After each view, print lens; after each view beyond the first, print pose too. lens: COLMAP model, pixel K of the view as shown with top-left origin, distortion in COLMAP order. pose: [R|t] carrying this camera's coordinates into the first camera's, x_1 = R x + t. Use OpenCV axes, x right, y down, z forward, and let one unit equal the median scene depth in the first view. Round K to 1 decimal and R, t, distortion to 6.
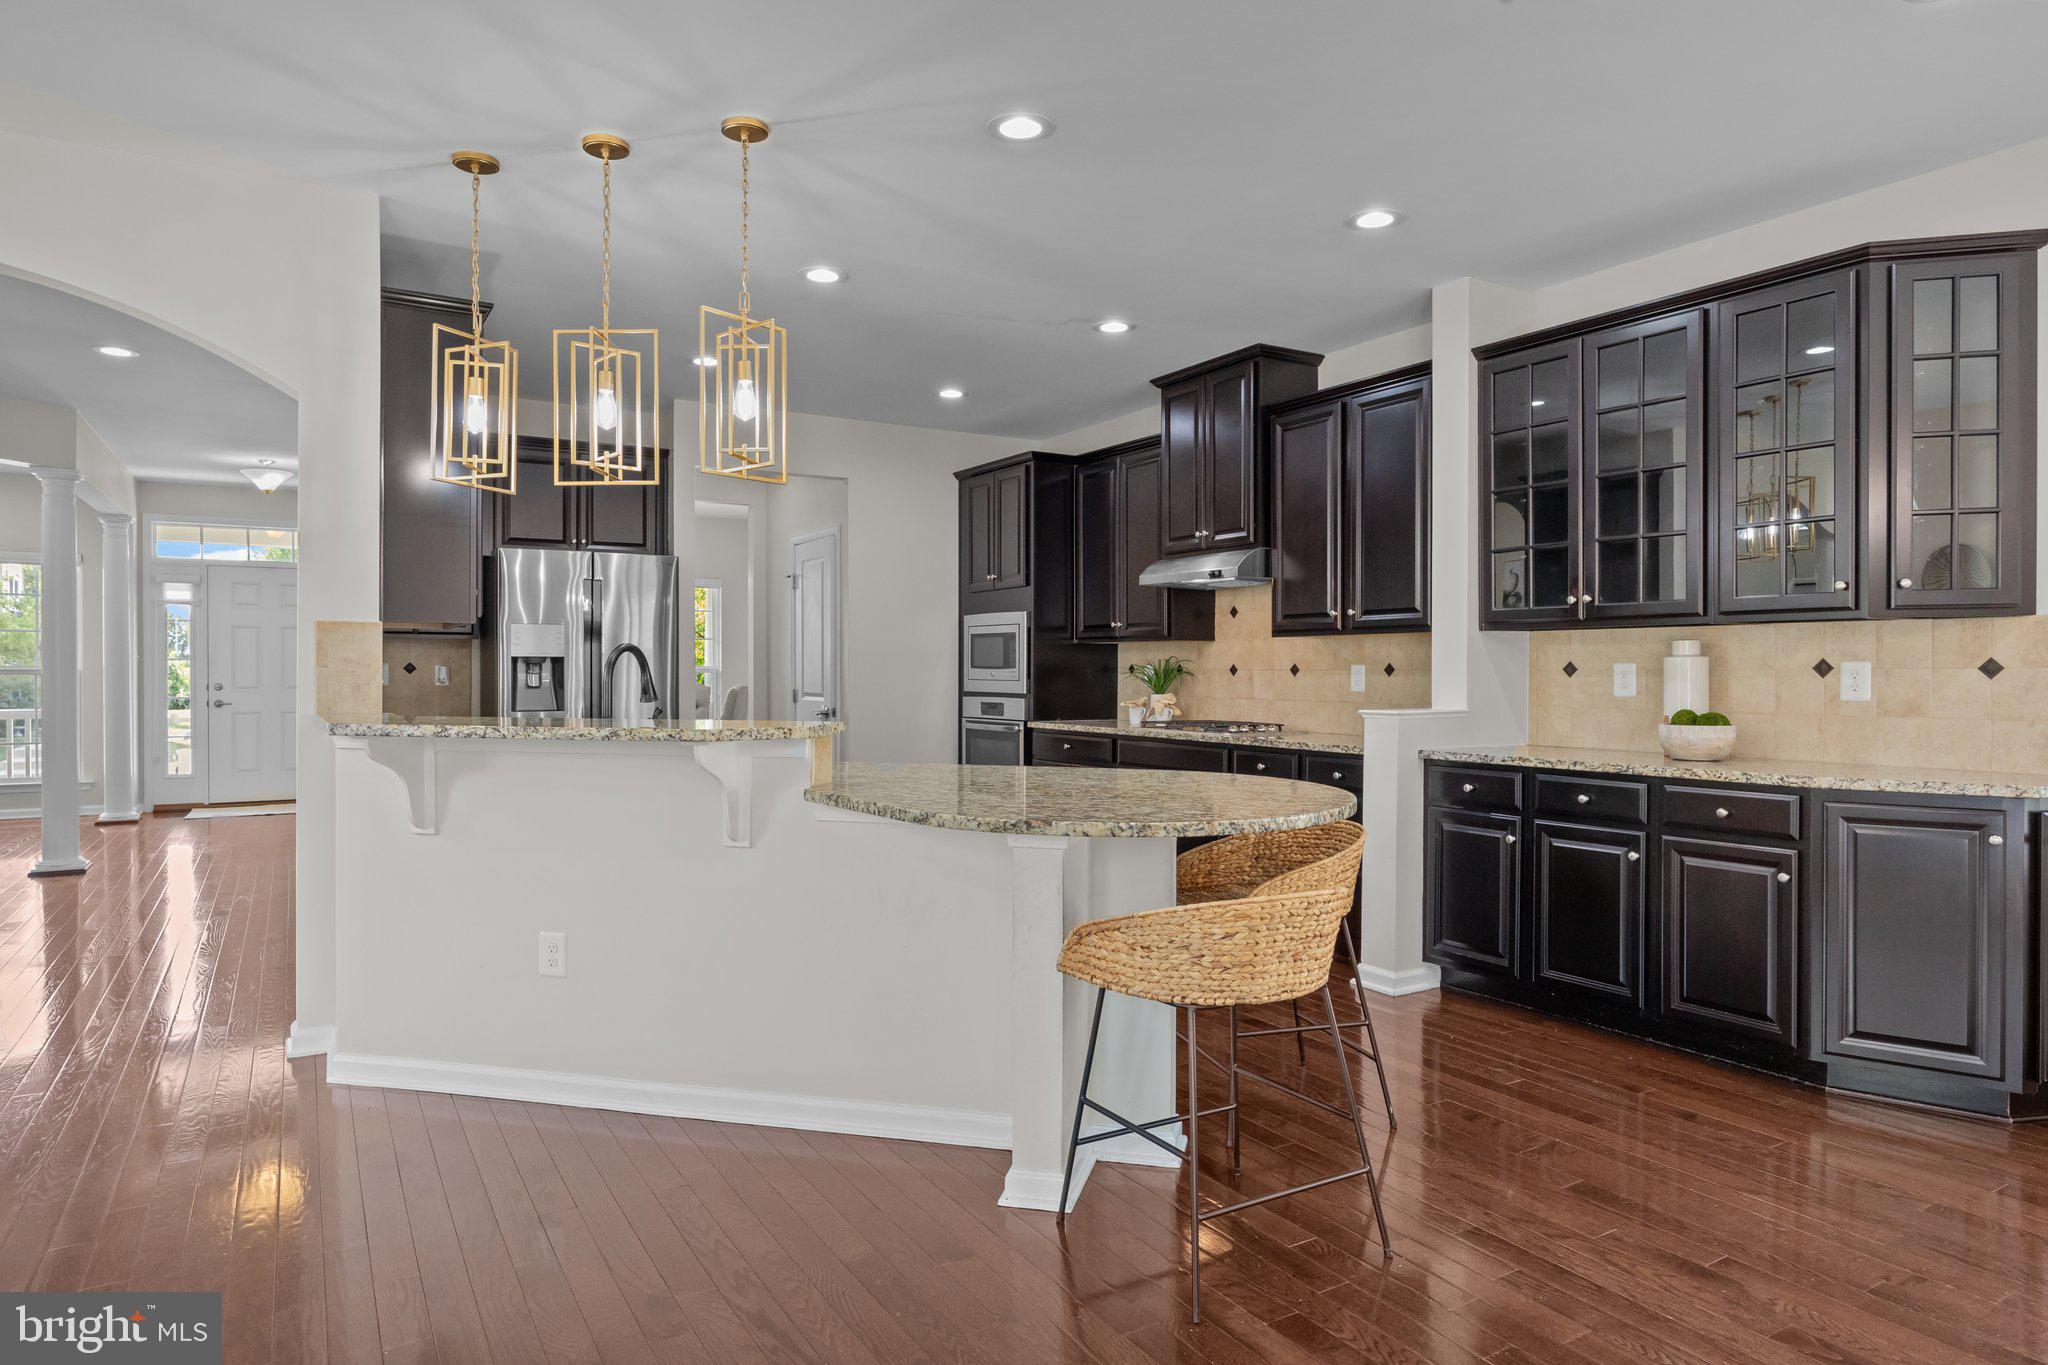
lens RADIAL K [[1196.6, 0, 1033.5], [0, 1196.6, 680.0], [0, 0, 1]] dist [-0.002034, -0.000186]
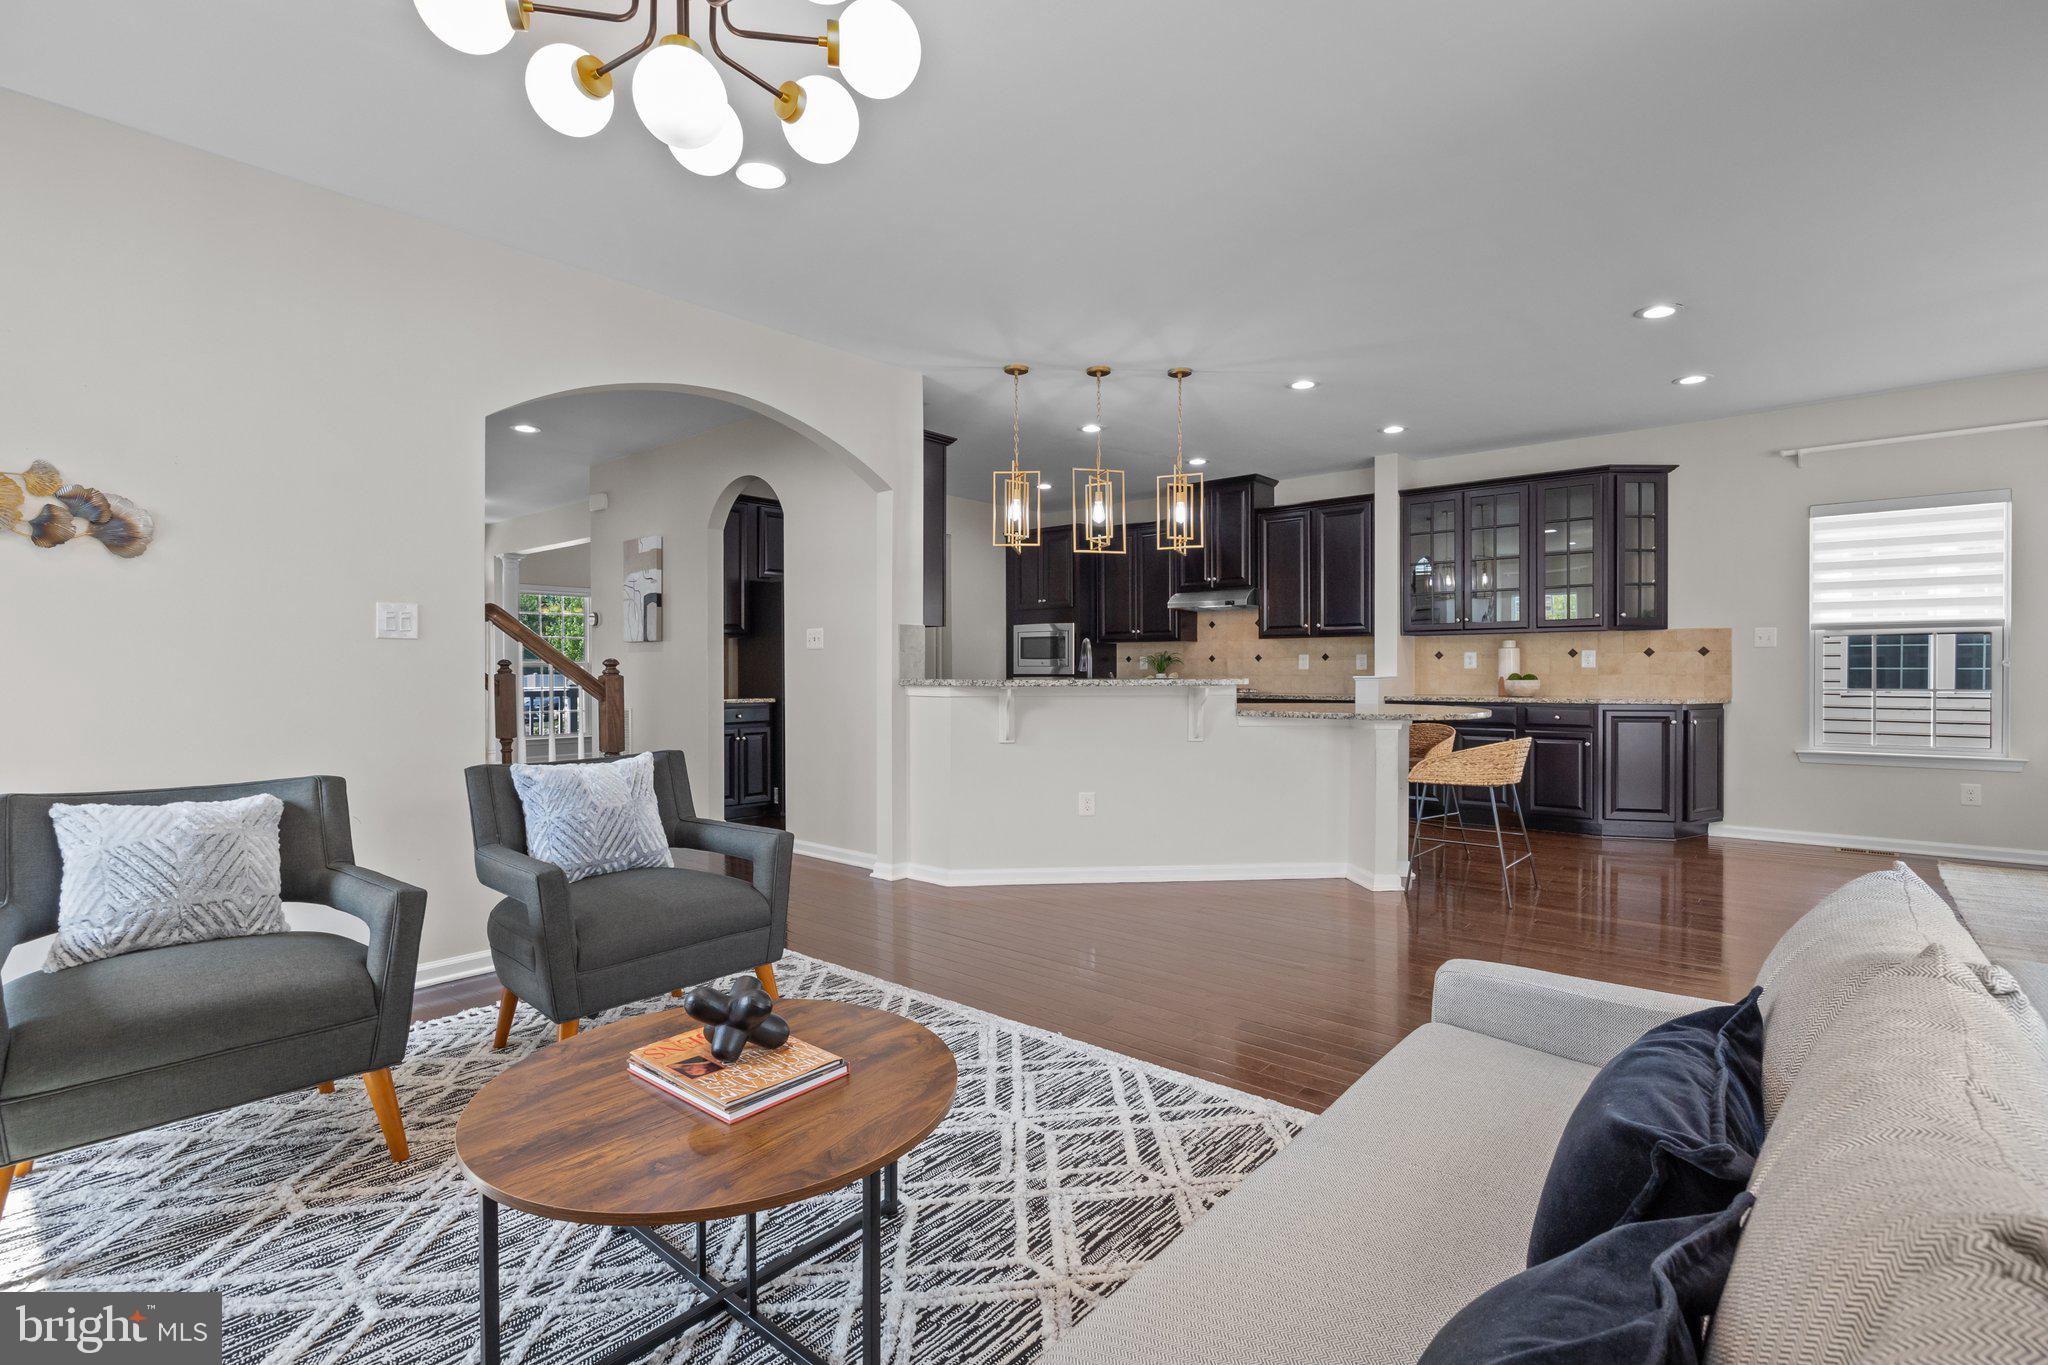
lens RADIAL K [[932.8, 0, 1042.7], [0, 932.8, 689.8], [0, 0, 1]] dist [0.003590, -0.000264]
pose [[0.950394, -0.012059, 0.310814, -0.653892], [0.008078, 0.999868, 0.014091, 0.020881], [-0.310943, -0.010882, 0.950366, -0.262738]]
